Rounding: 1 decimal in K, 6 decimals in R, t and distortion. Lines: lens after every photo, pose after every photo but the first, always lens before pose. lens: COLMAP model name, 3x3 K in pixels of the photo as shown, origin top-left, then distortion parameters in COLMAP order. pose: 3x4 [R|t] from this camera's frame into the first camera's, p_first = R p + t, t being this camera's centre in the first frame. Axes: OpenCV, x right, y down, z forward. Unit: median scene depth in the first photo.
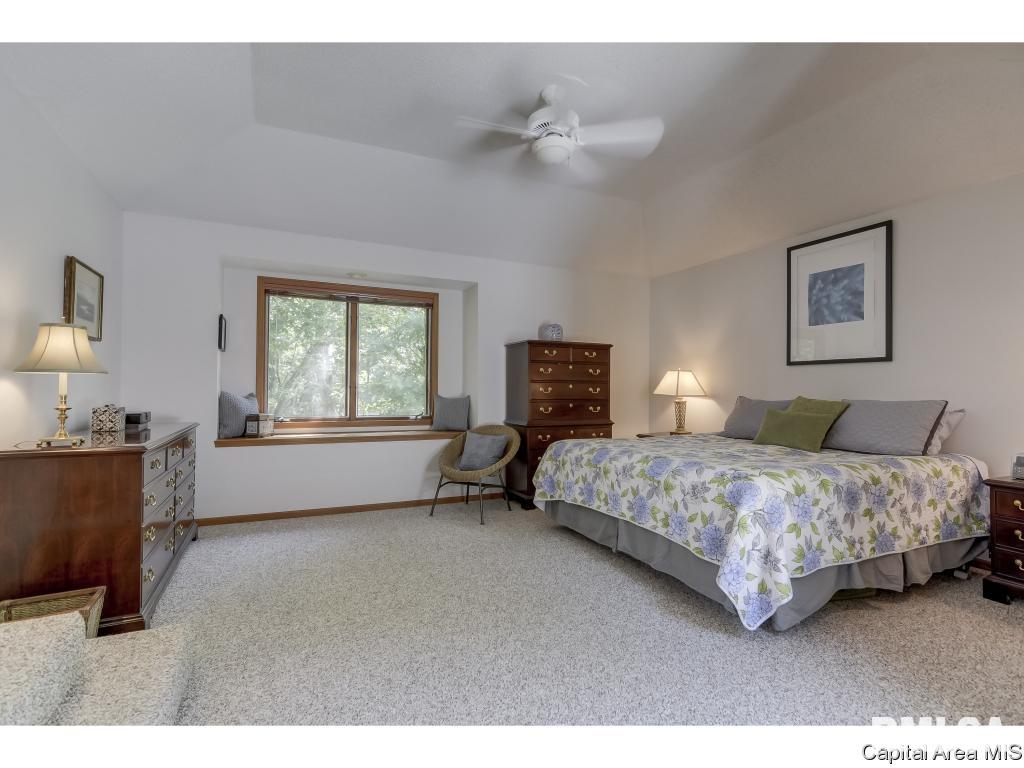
lens RADIAL K [[493.3, 0, 512.7], [0, 493.3, 385.6], [0, 0, 1]] dist [-0.010522, 0.009179]
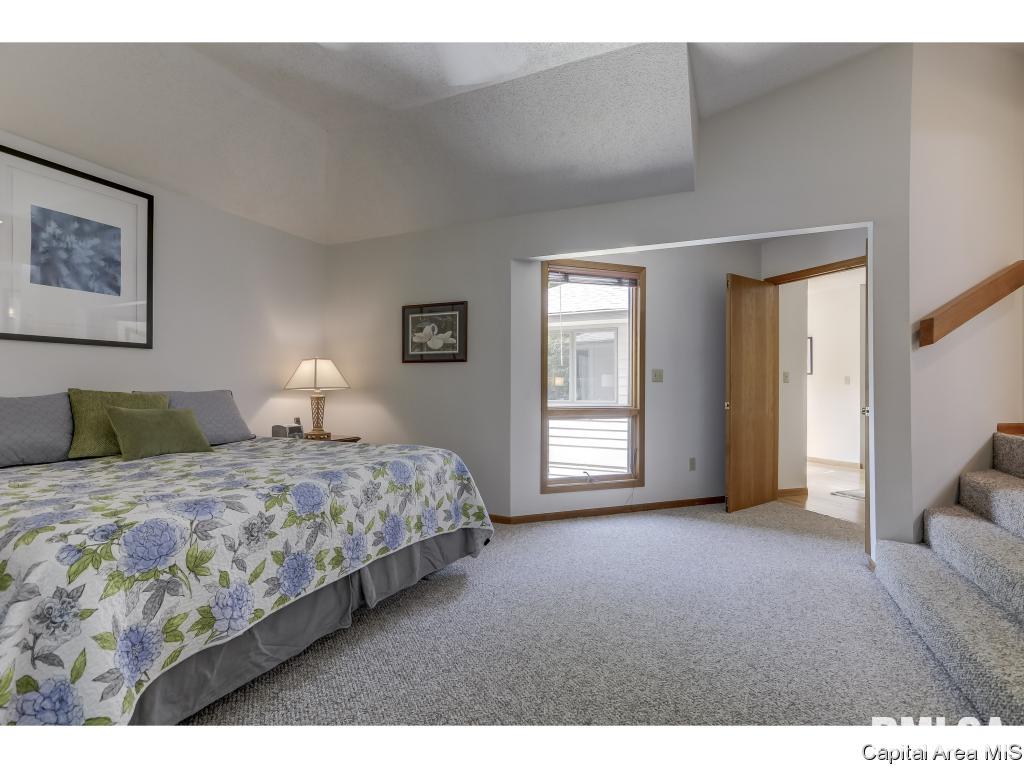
lens RADIAL K [[493.3, 0, 515.7], [0, 493.3, 382.3], [0, 0, 1]] dist [-0.010522, 0.009179]
pose [[-0.642931, -0.005338, 0.765906, -0.350461], [-0.014914, 0.999873, -0.005550, 0.007251], [-0.765779, -0.014991, -0.642929, 0.994208]]
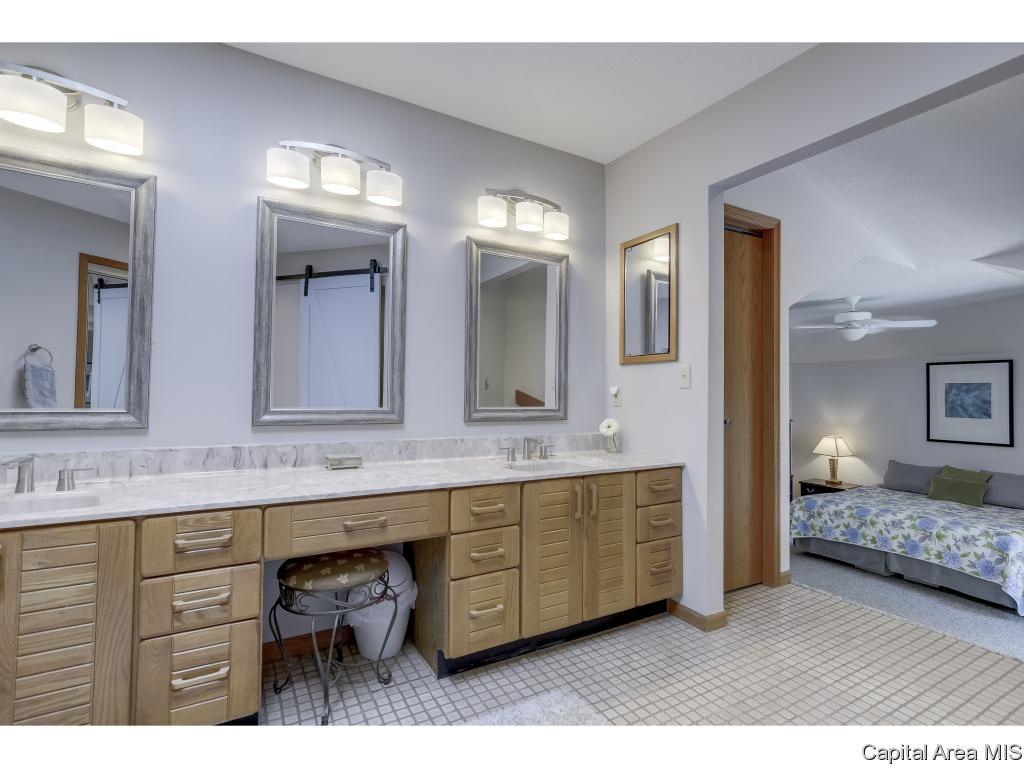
lens RADIAL K [[493.3, 0, 506.3], [0, 493.3, 385.1], [0, 0, 1]] dist [-0.010522, 0.009179]
pose [[0.996389, 0.006243, 0.084675, -0.947662], [-0.005352, 0.999928, -0.010745, -0.211257], [-0.084736, 0.010253, 0.996351, -0.433540]]
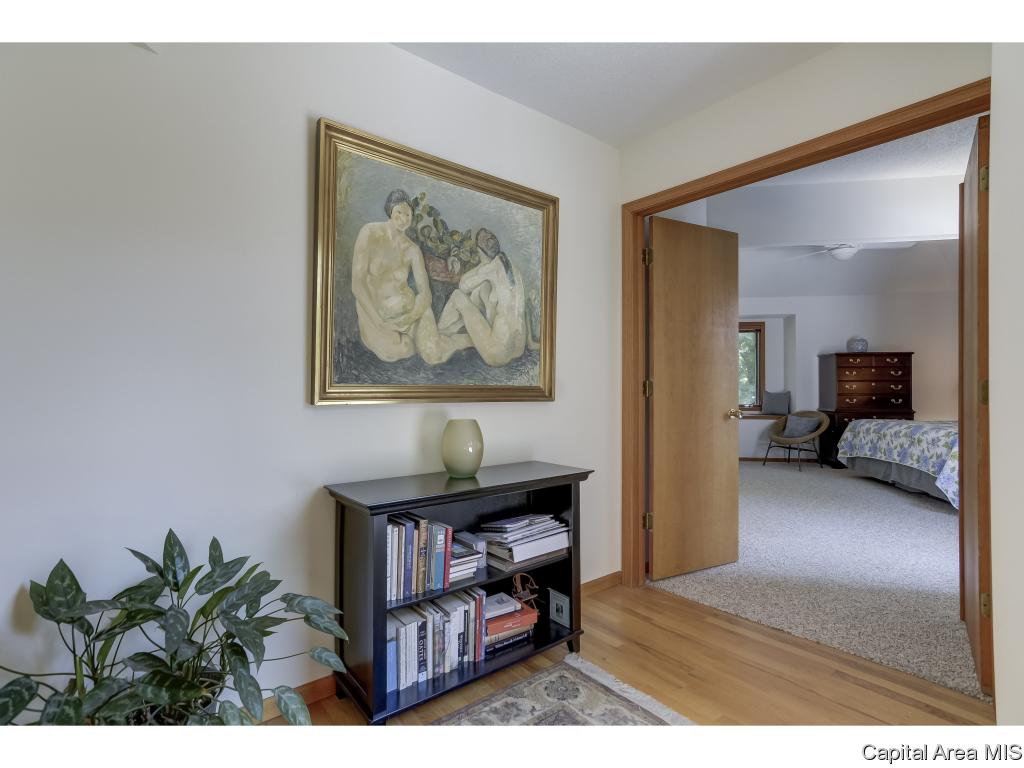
lens RADIAL K [[493.3, 0, 508.7], [0, 493.3, 383.4], [0, 0, 1]] dist [-0.010522, 0.009179]
pose [[0.824218, -0.009467, -0.566194, 0.067980], [0.009150, 0.999952, -0.003400, -0.007277], [0.566199, -0.002378, 0.824265, -0.890787]]
